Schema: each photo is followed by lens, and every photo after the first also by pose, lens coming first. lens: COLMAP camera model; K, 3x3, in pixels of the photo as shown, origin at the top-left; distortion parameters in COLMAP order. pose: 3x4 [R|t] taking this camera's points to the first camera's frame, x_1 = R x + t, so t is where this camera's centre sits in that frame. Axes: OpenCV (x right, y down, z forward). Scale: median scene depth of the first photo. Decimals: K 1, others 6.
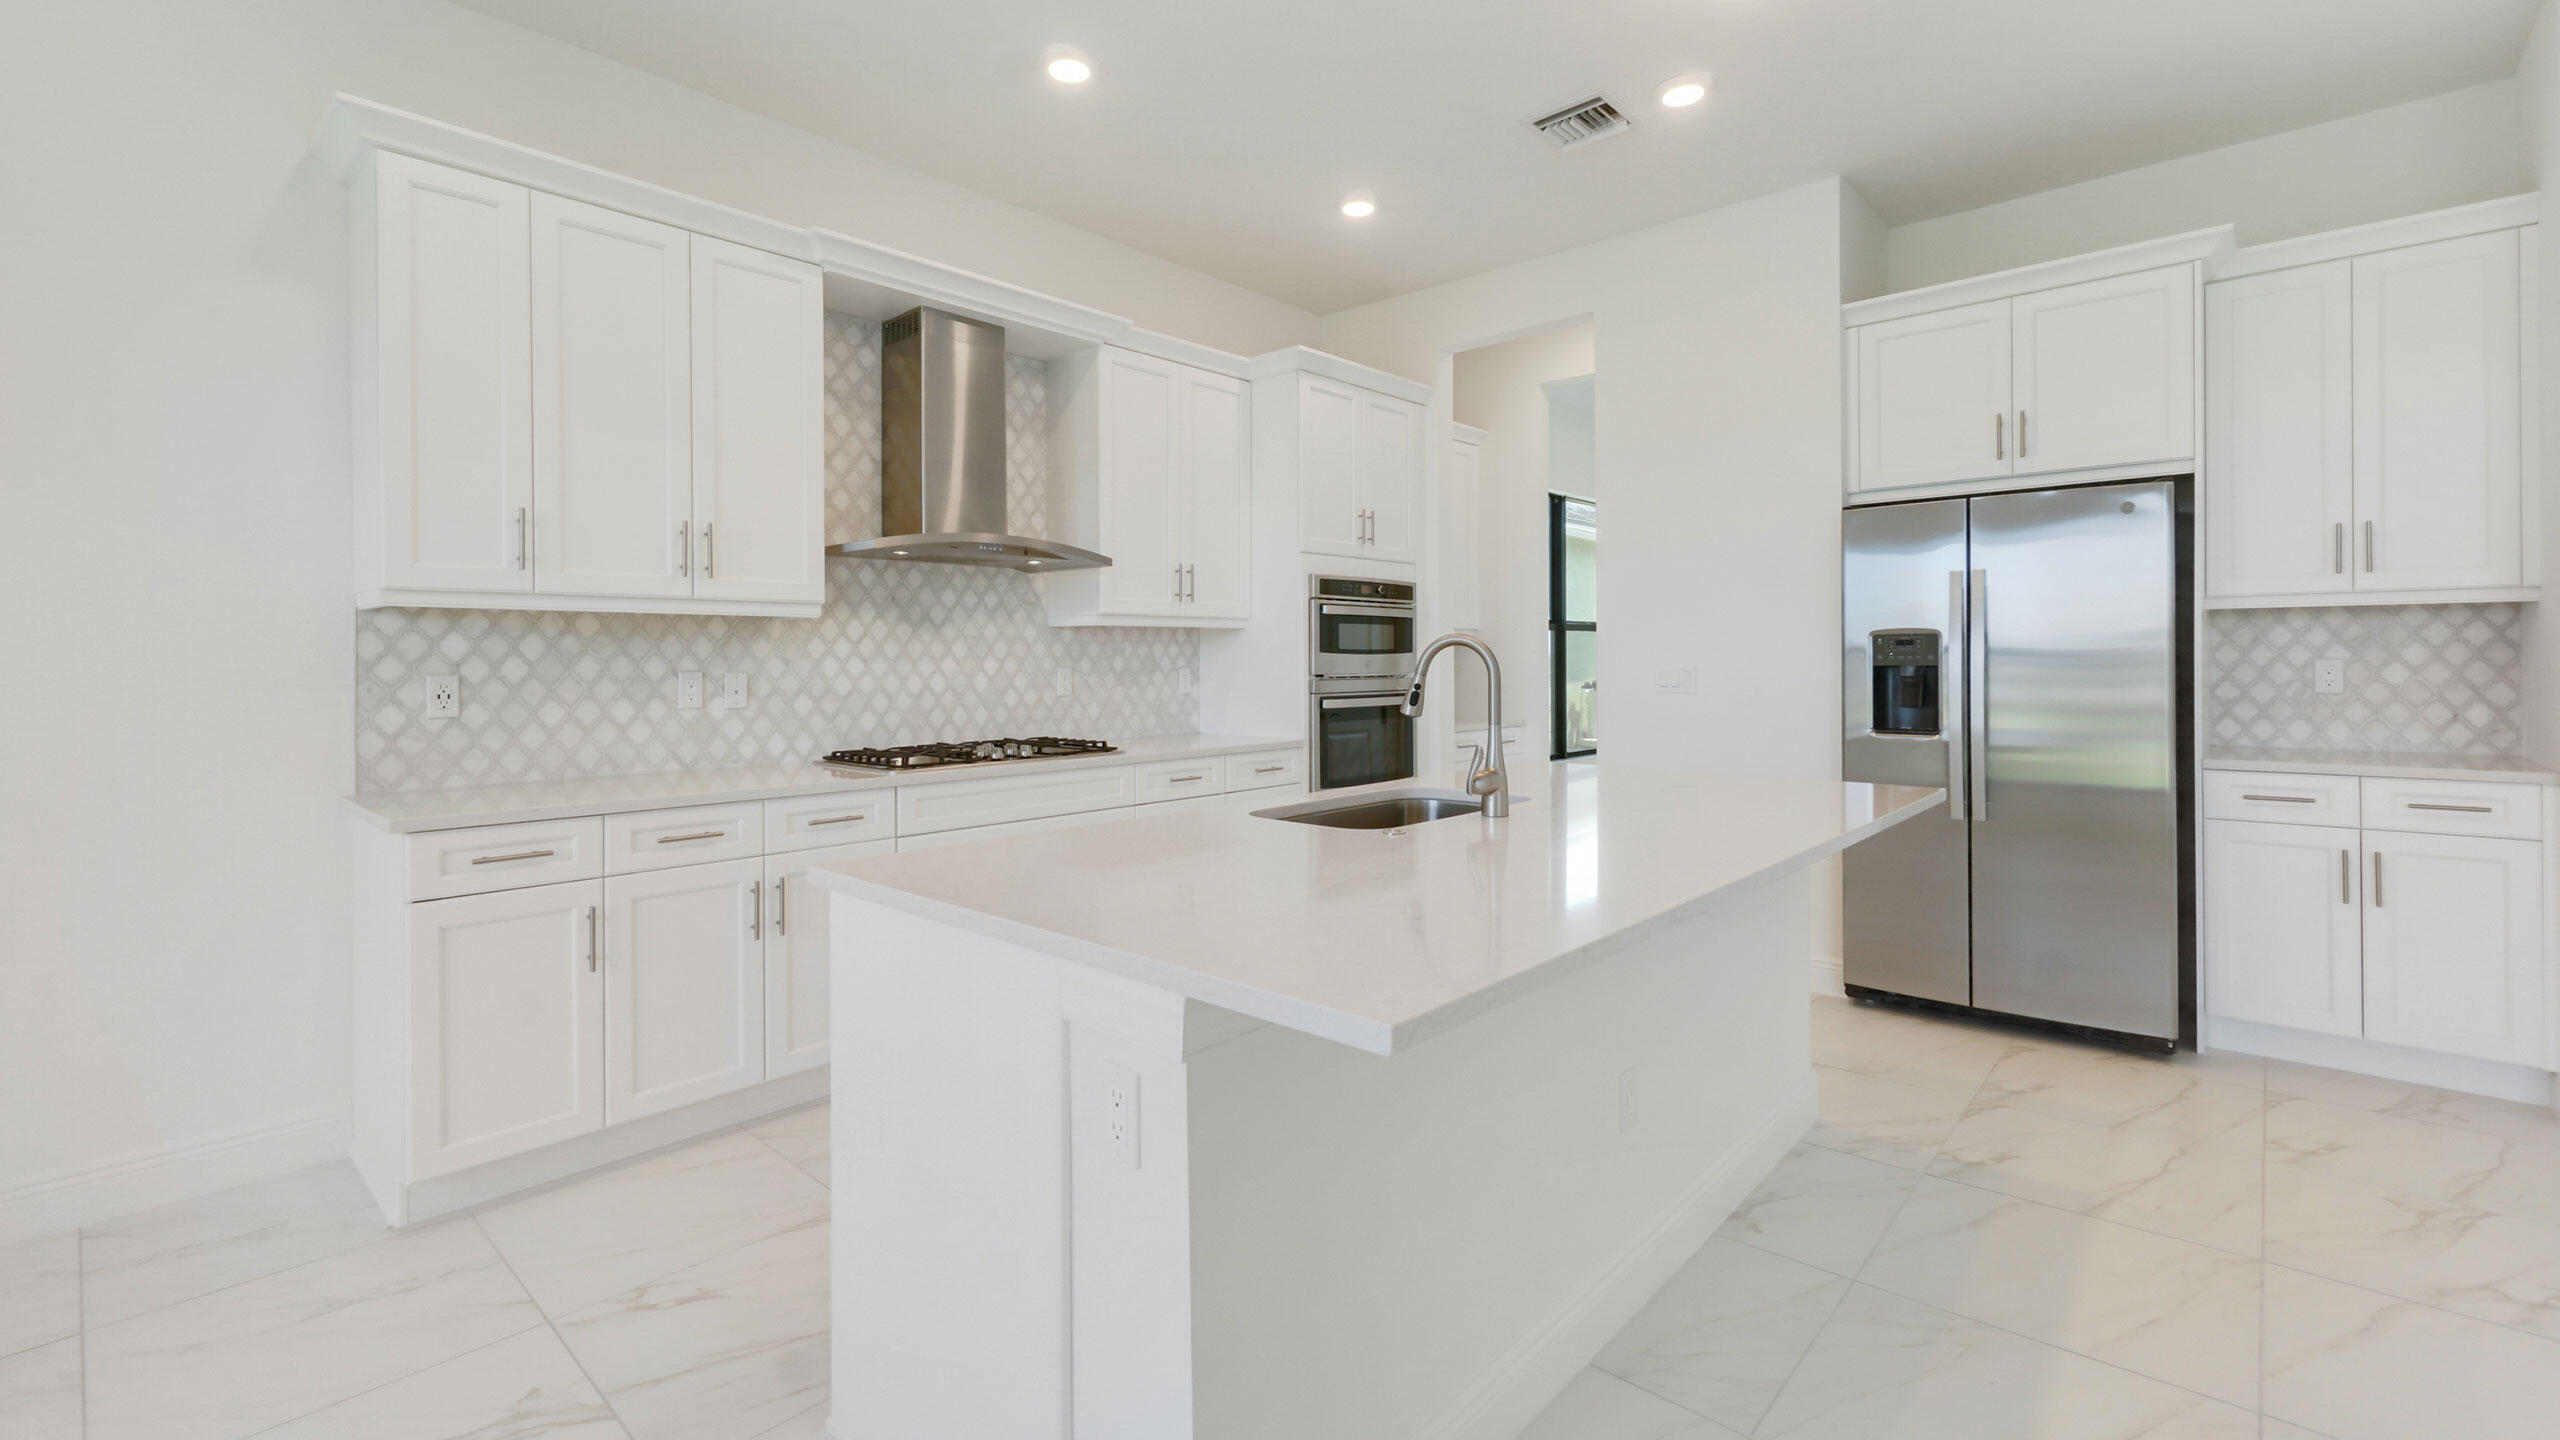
lens RADIAL K [[1087.0, 0, 1270.5], [0, 1087.0, 656.4], [0, 0, 1]] dist [0.002629, 0.000087]
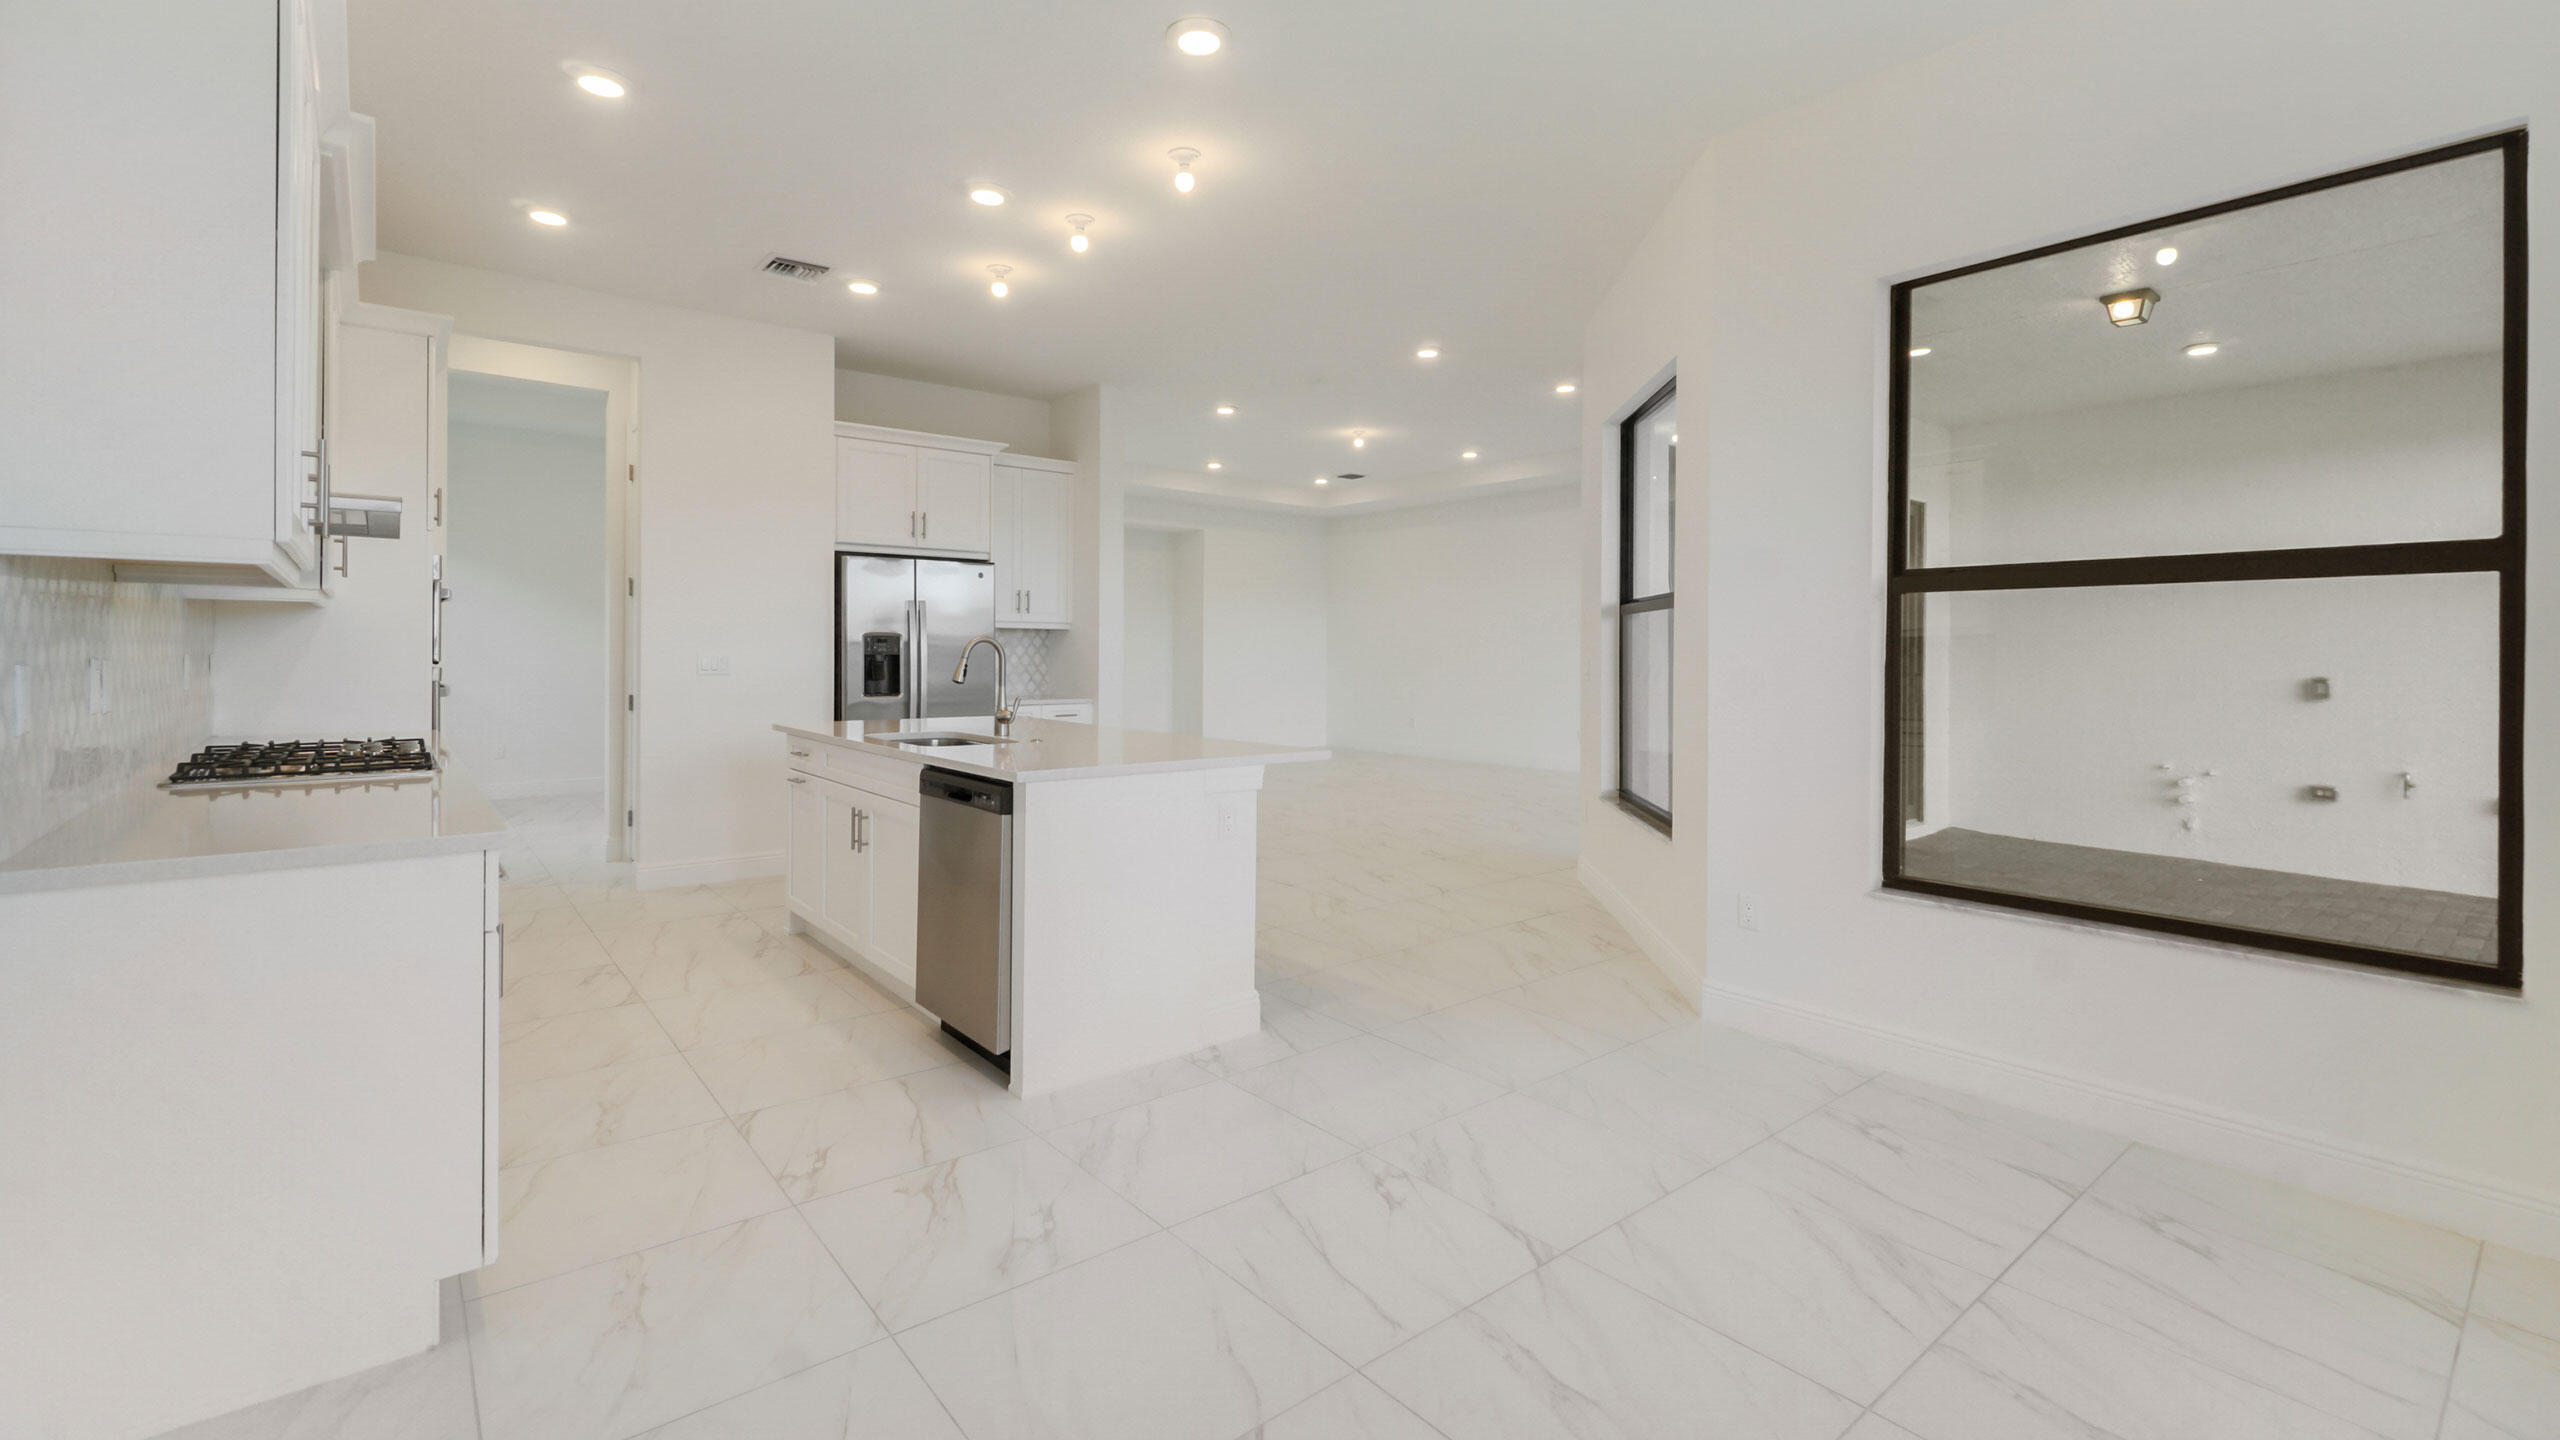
lens RADIAL K [[1087.0, 0, 1270.5], [0, 1087.0, 656.4], [0, 0, 1]] dist [0.002629, 0.000087]
pose [[0.146132, 0.002548, 0.989262, -0.982055], [-0.012599, 0.999920, -0.000714, 0.004607], [-0.989185, -0.012360, 0.146152, 0.172232]]
